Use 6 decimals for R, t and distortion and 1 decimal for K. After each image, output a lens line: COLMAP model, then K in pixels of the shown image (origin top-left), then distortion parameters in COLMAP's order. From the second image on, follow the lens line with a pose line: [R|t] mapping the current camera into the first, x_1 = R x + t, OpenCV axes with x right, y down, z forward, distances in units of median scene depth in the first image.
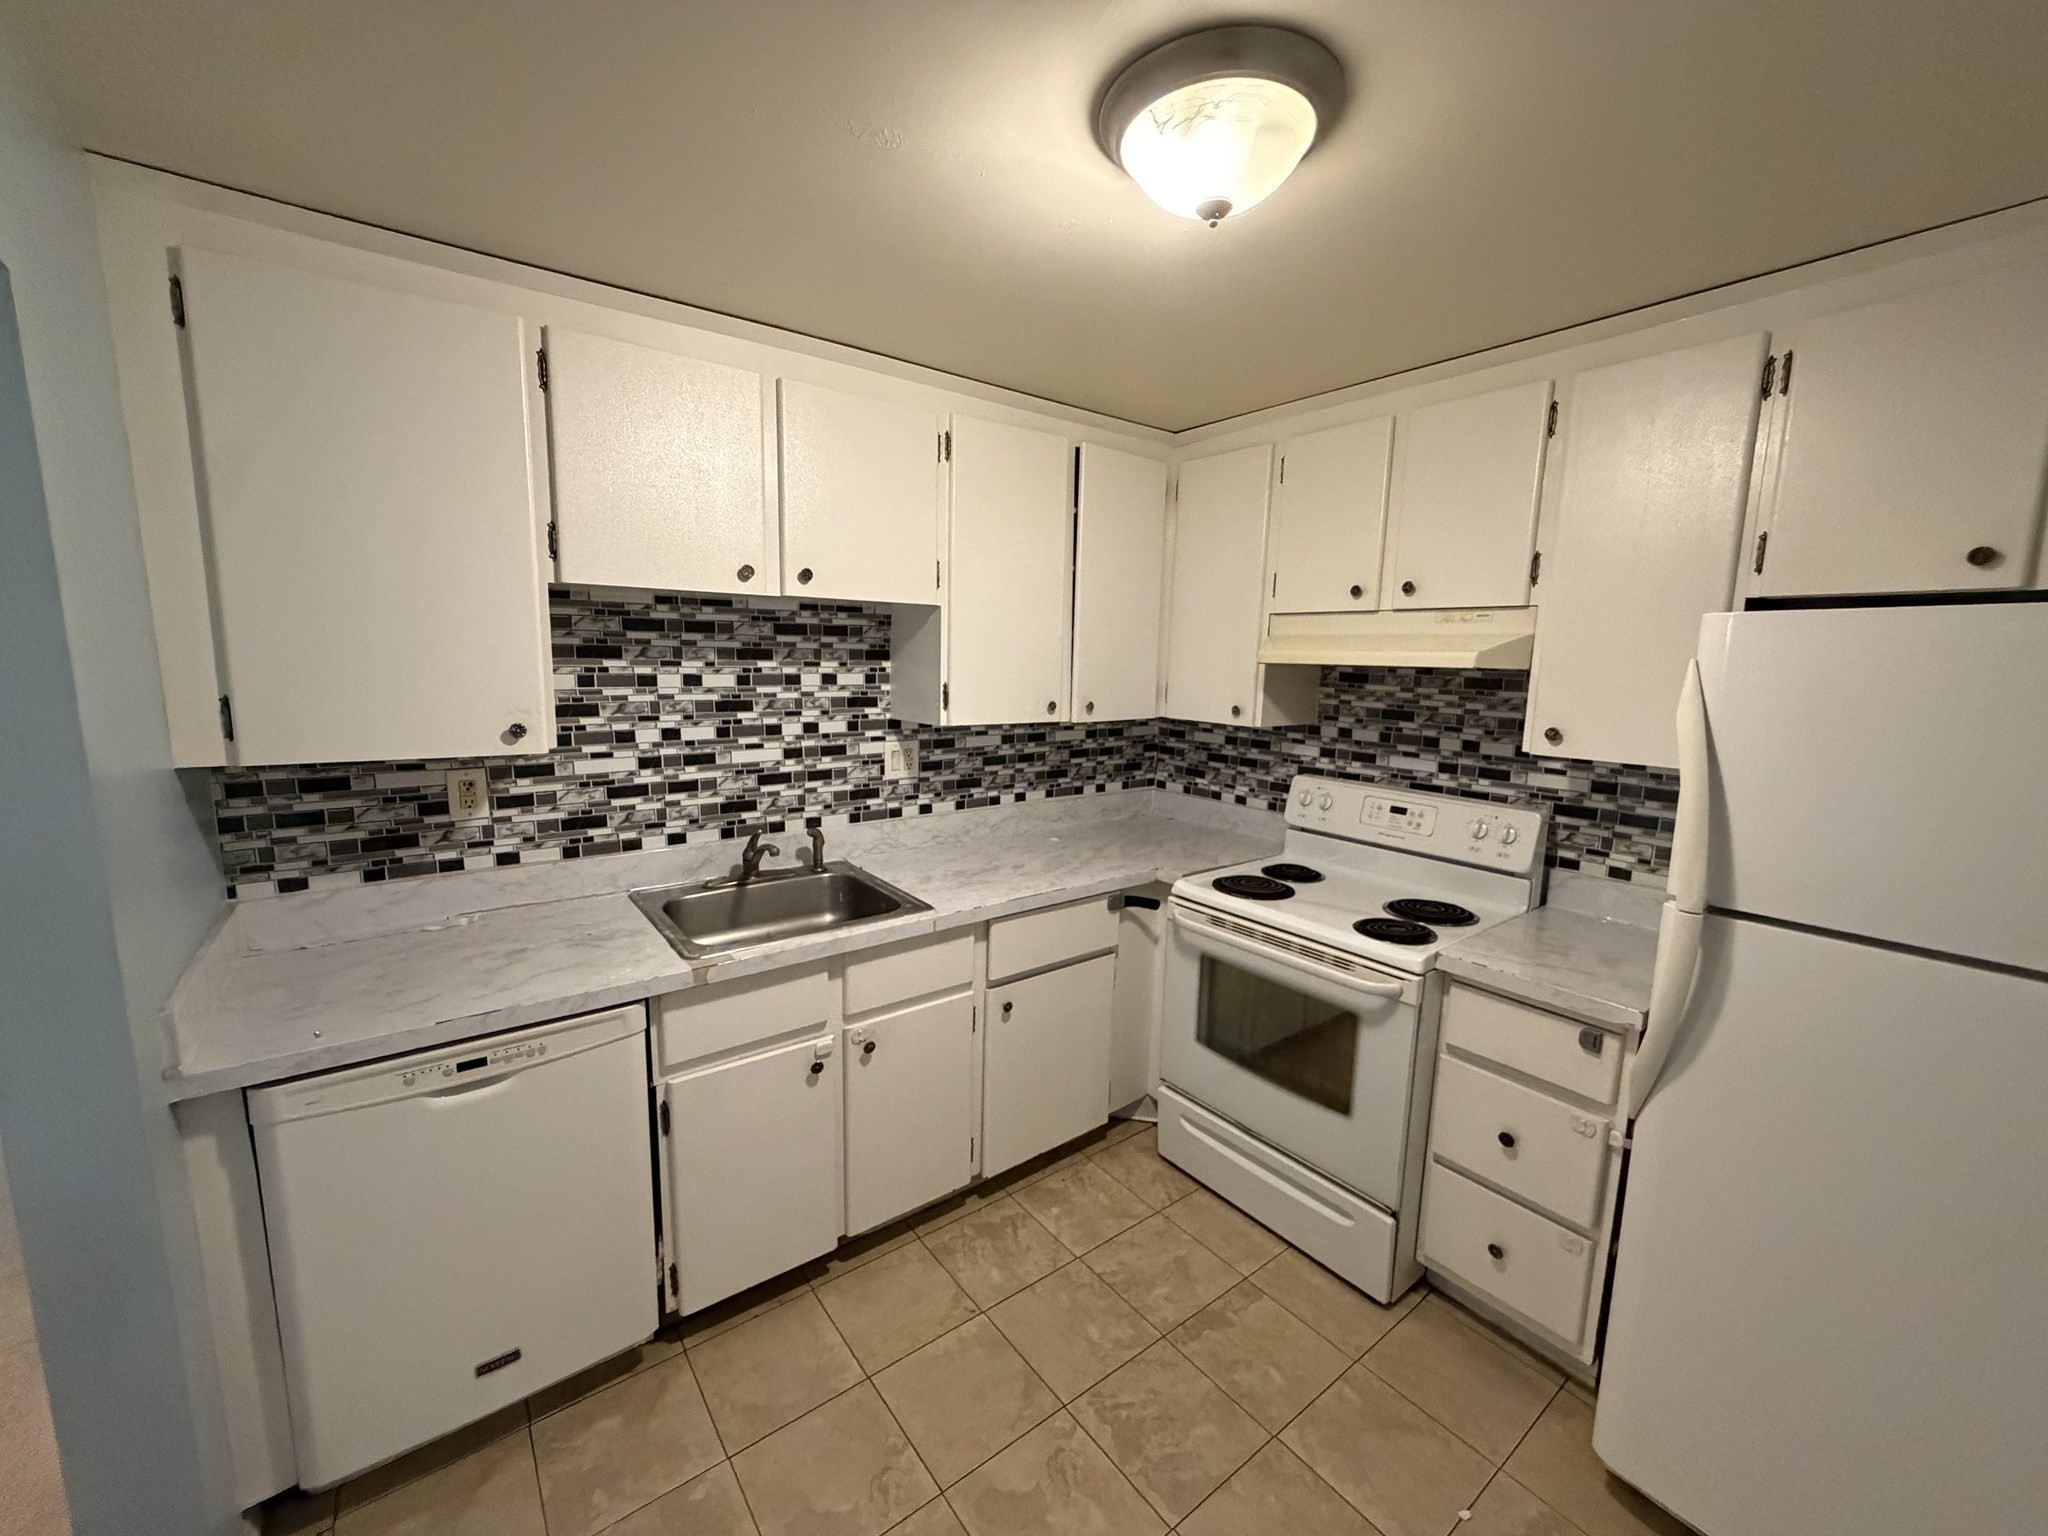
lens RADIAL K [[812.3, 0, 1027.5], [0, 812.3, 768.6], [0, 0, 1]] dist [-0.002090, 0.000229]
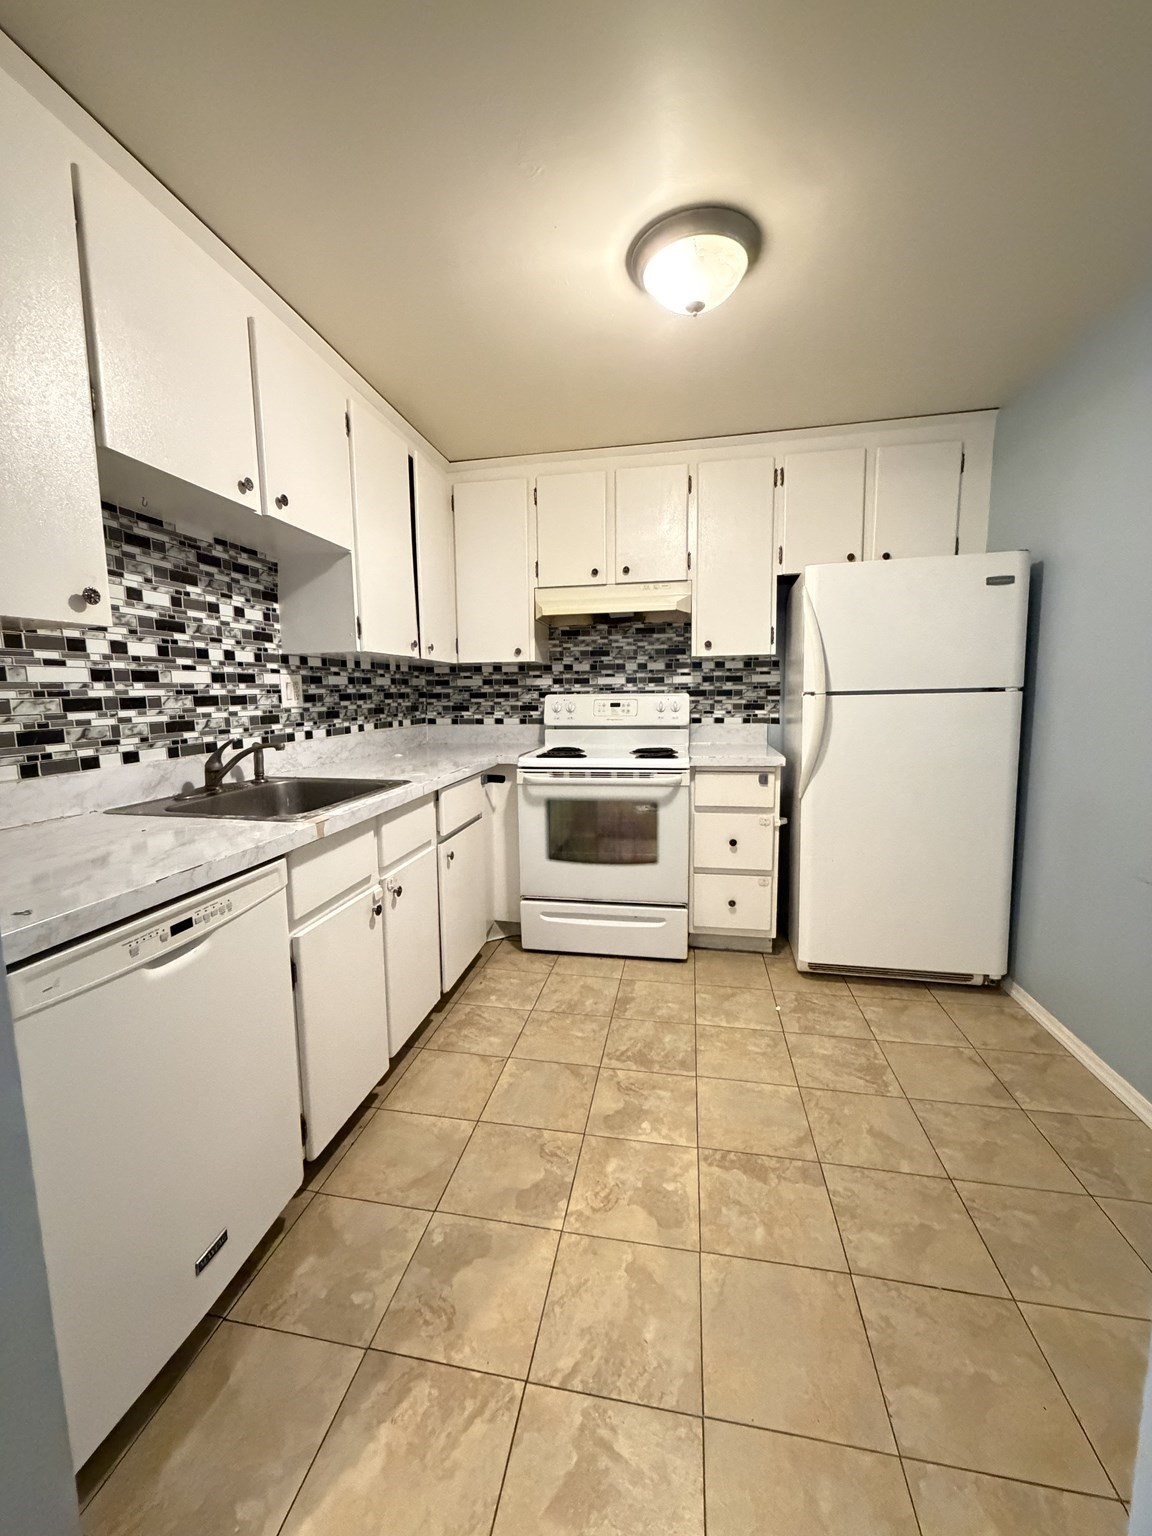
lens RADIAL K [[609.3, 0, 568.1], [0, 609.3, 762.5], [0, 0, 1]] dist [-0.002090, 0.000229]
pose [[0.741712, -0.108410, 0.661900, -0.504193], [0.127772, 0.991617, 0.019234, 0.139332], [-0.658436, 0.070306, 0.749346, 0.105735]]
